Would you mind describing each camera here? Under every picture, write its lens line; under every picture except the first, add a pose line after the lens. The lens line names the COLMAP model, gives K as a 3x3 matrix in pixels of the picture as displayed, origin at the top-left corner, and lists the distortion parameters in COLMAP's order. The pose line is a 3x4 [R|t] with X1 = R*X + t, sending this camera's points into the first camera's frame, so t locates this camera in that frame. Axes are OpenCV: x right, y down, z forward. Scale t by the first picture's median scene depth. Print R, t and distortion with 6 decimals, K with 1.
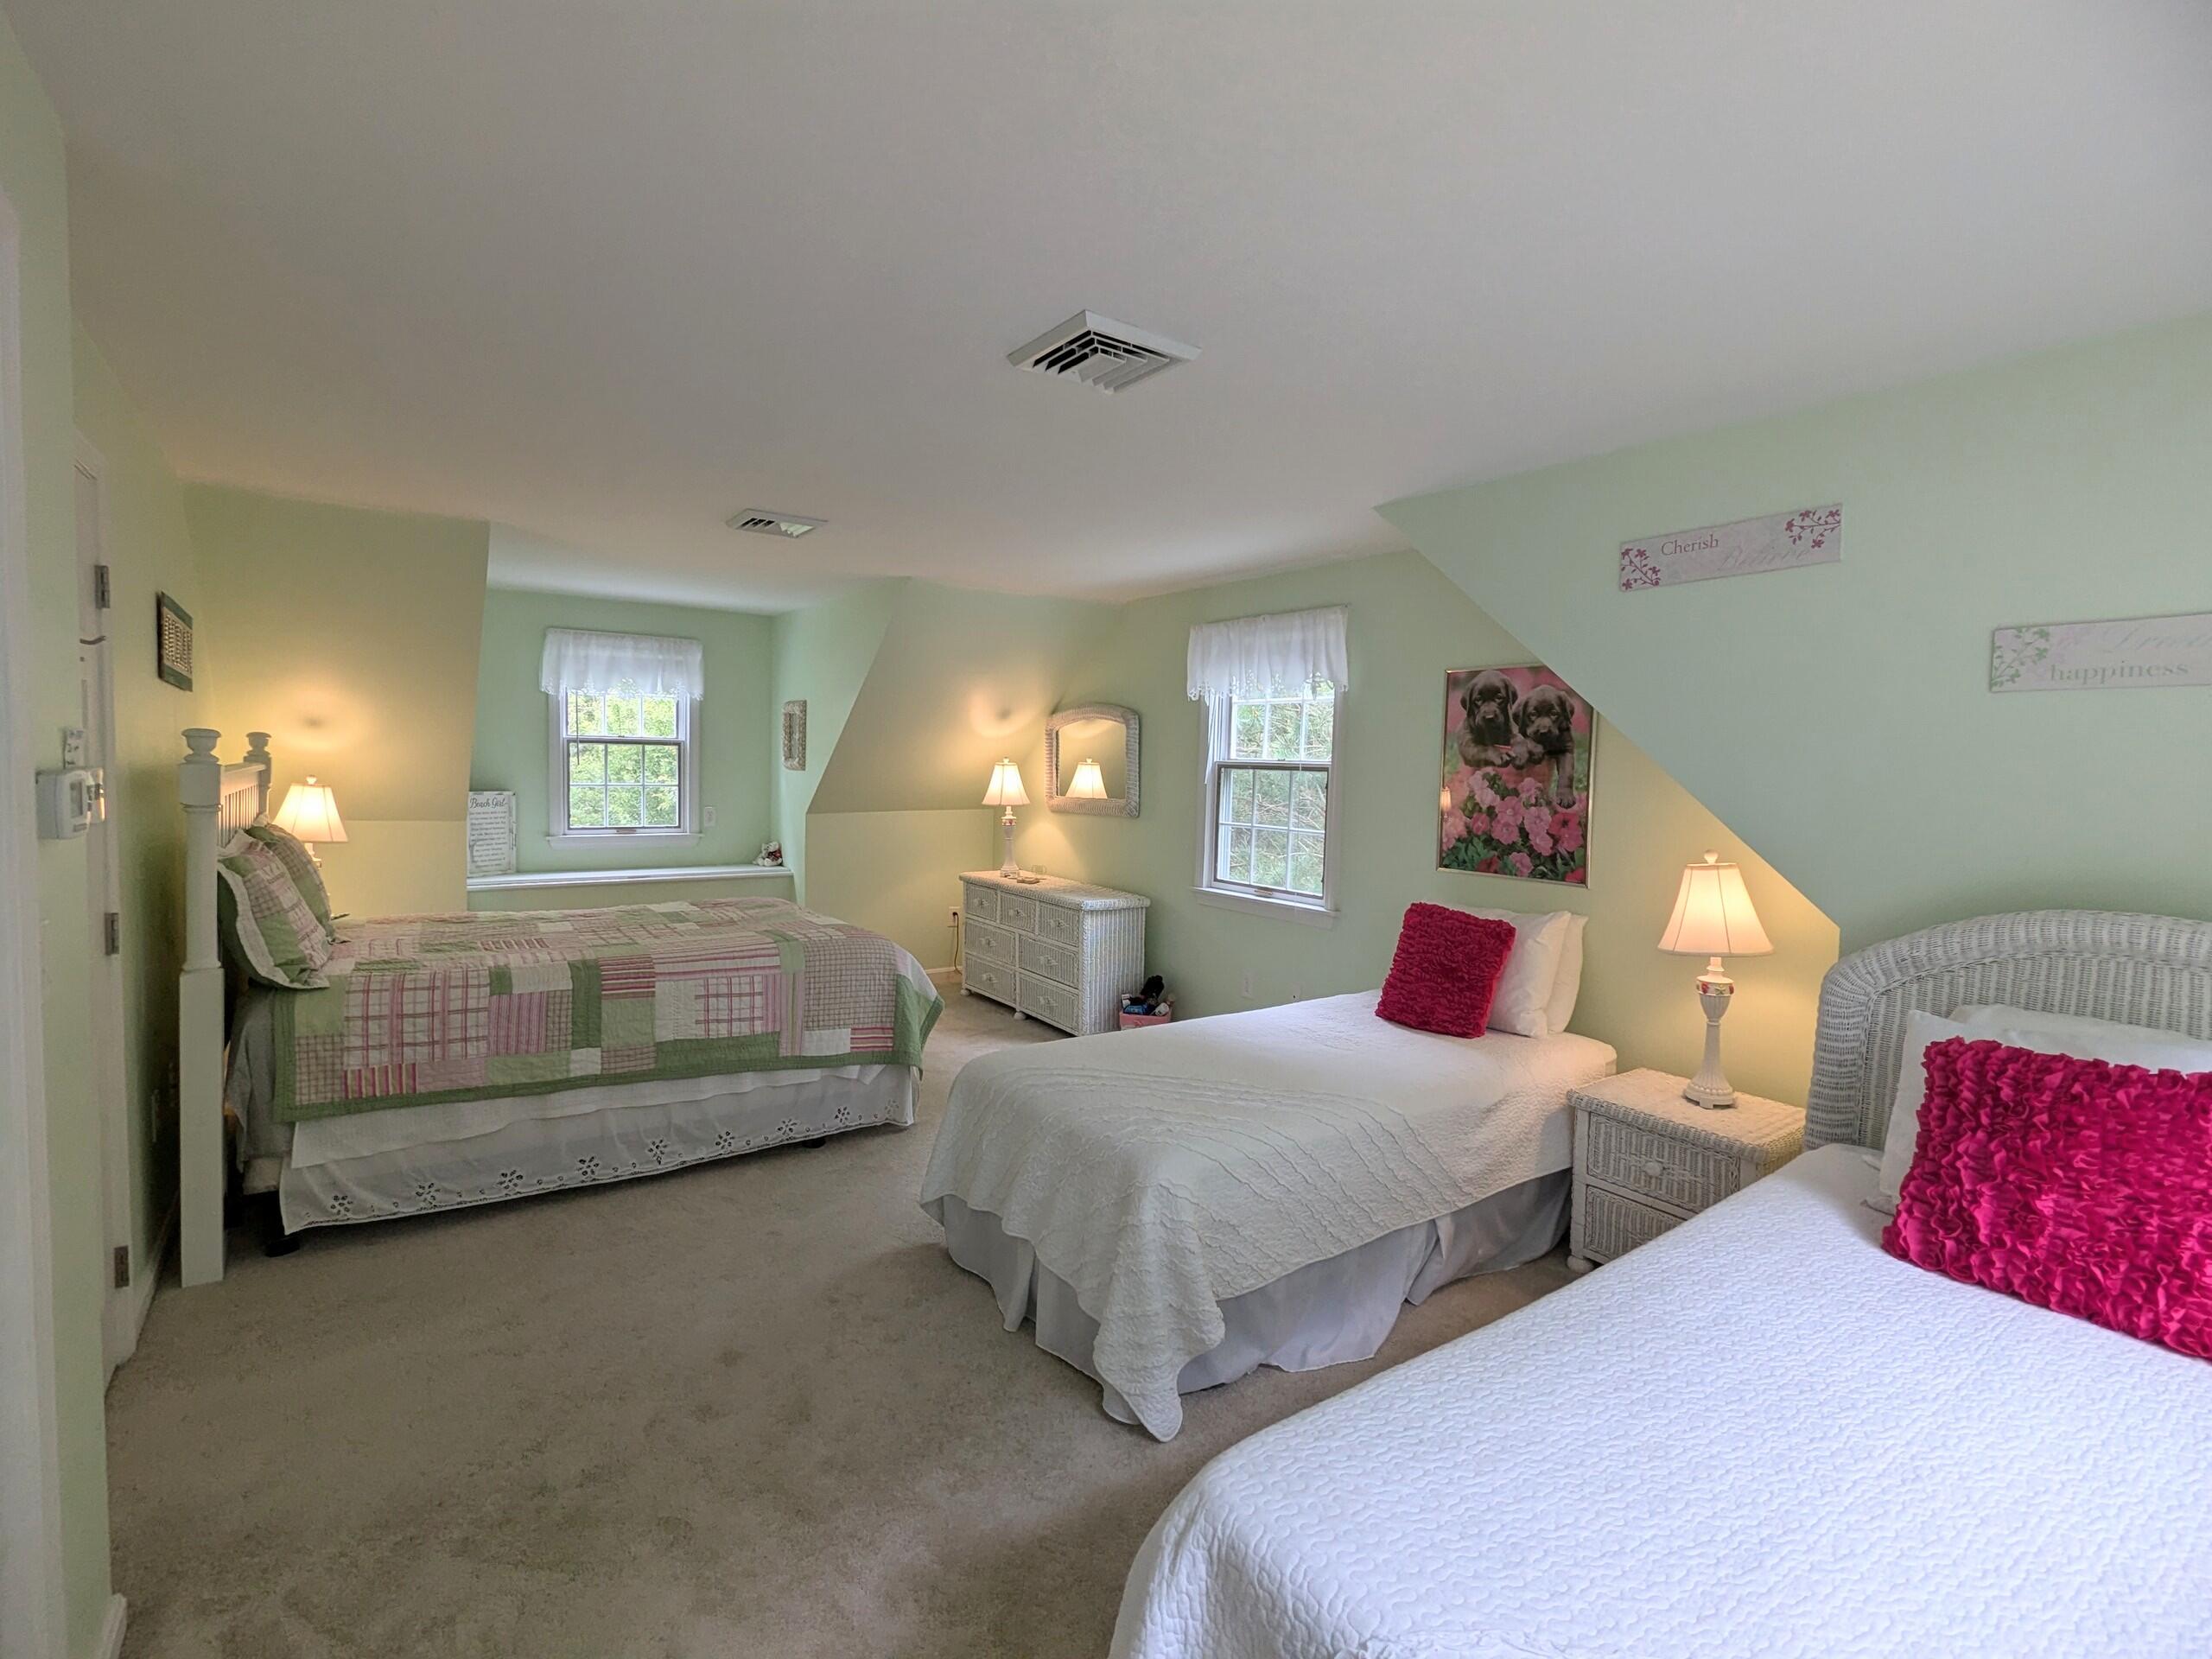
lens RADIAL K [[1047.4, 0, 1109.9], [0, 1047.4, 819.5], [0, 0, 1]] dist [-0.000072, -0.000513]
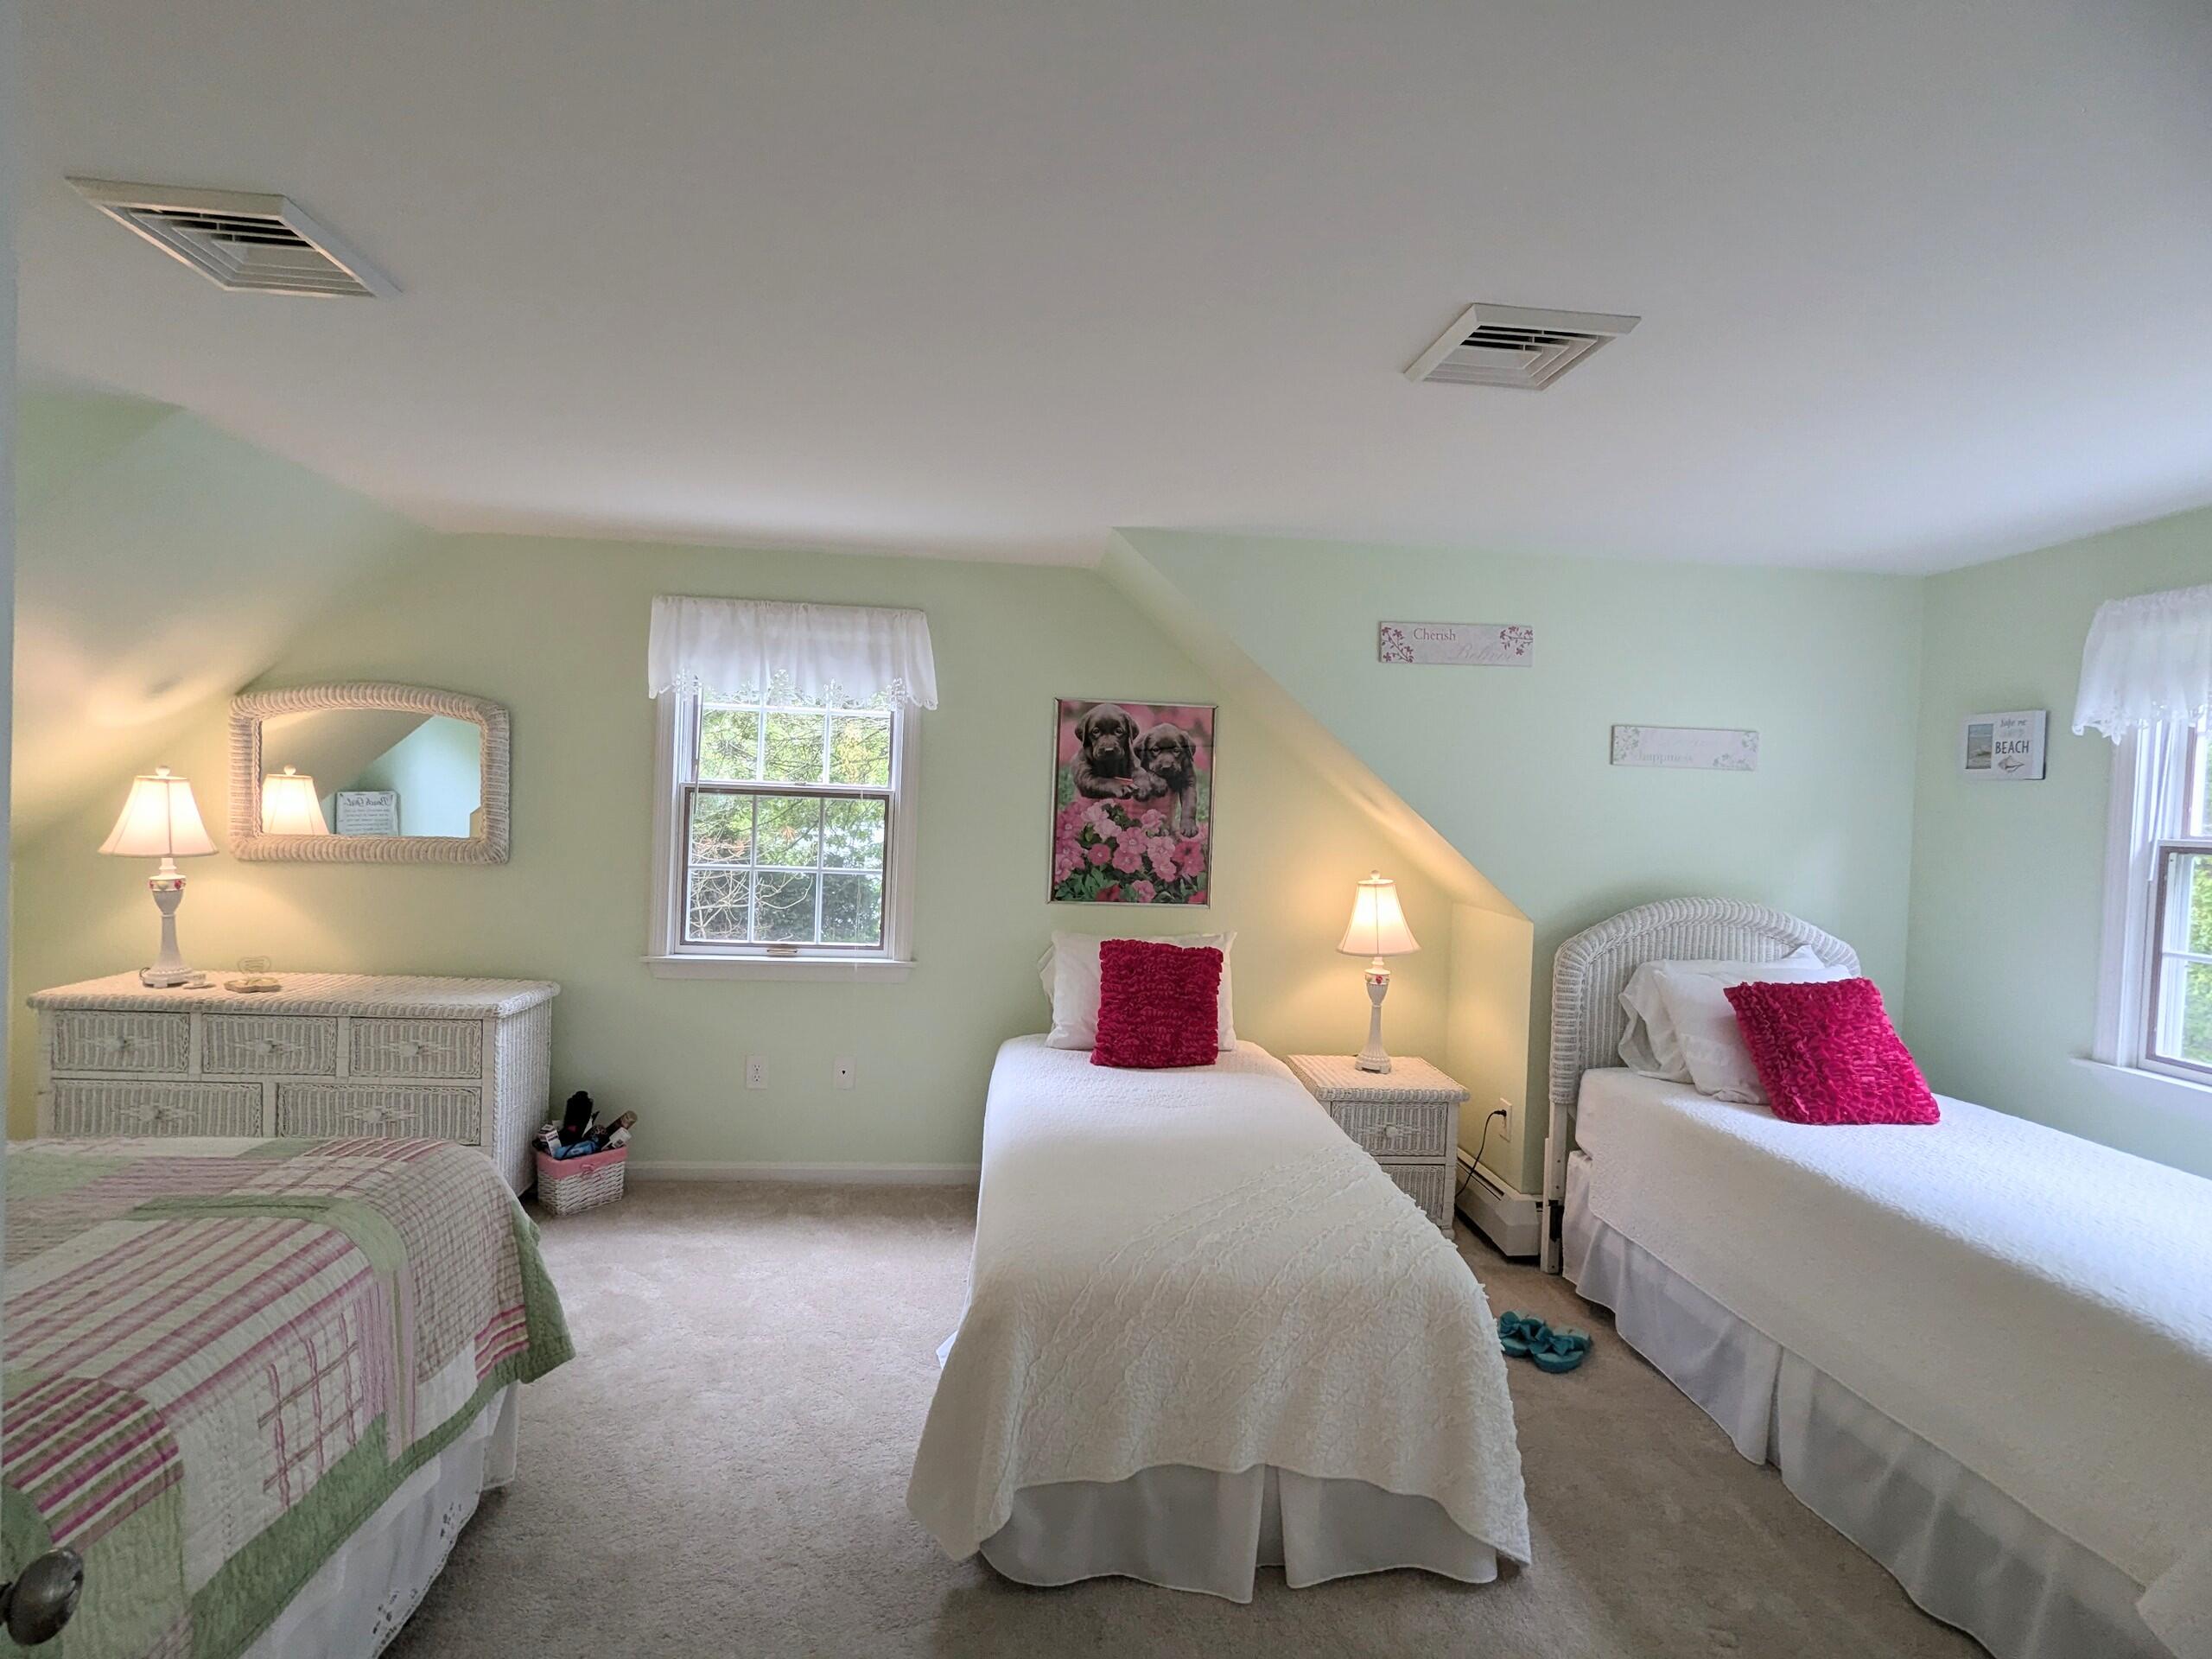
lens RADIAL K [[1047.4, 0, 1109.9], [0, 1047.4, 819.5], [0, 0, 1]] dist [-0.000072, -0.000513]
pose [[0.498948, -0.028101, 0.866176, -0.535119], [0.024534, 0.999532, 0.018294, -0.049603], [-0.866285, 0.012123, 0.499404, 0.501637]]
